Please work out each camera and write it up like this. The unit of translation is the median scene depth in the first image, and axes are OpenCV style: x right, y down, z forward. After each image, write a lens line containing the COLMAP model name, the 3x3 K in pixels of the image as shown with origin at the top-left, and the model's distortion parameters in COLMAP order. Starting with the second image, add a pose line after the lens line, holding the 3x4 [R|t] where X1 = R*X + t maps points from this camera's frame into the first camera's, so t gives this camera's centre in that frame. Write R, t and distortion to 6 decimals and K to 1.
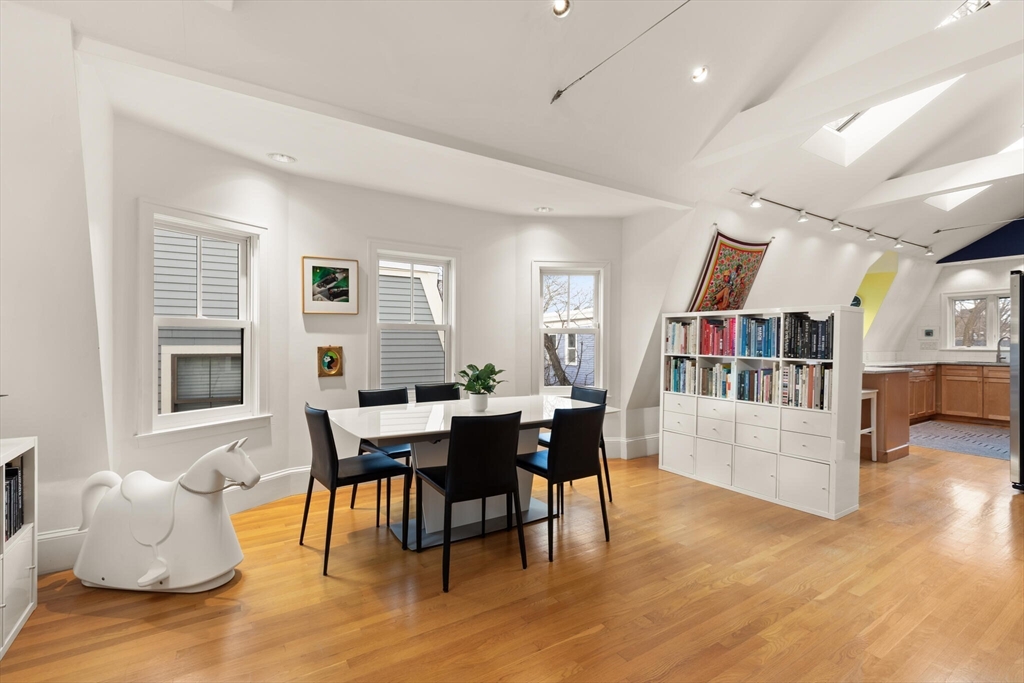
lens RADIAL K [[467.5, 0, 516.8], [0, 467.5, 343.5], [0, 0, 1]] dist [0.008851, -0.000428]
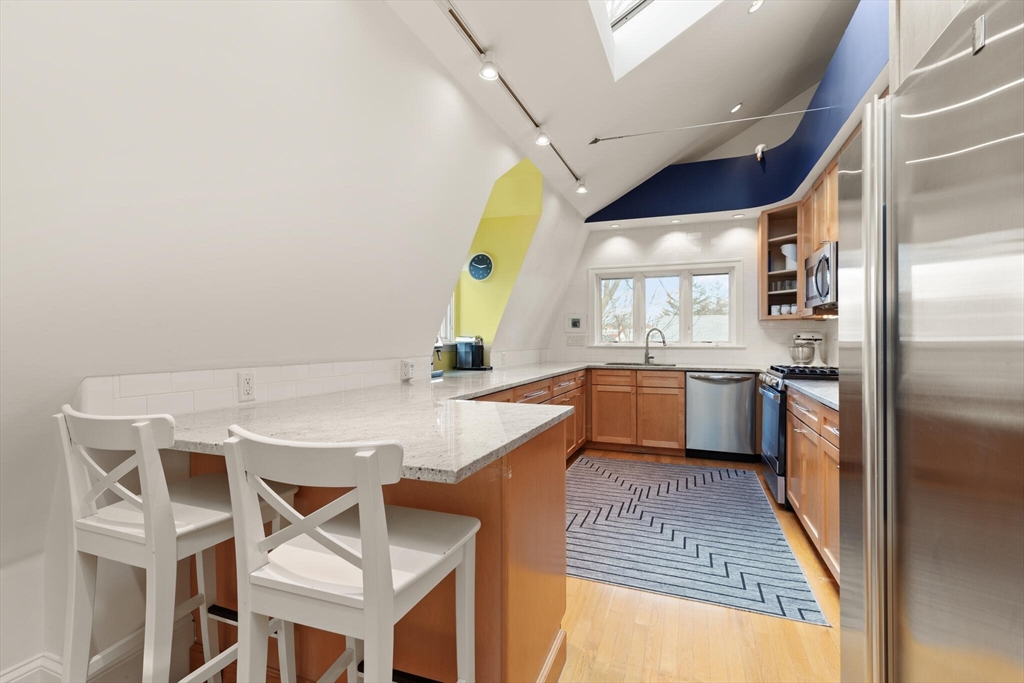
lens RADIAL K [[467.5, 0, 511.8], [0, 467.5, 336.5], [0, 0, 1]] dist [0.008851, -0.000428]
pose [[0.816209, -0.002116, 0.577752, 0.425349], [0.003528, 0.999993, -0.001322, -0.001591], [-0.577745, 0.003117, 0.816211, 0.524469]]
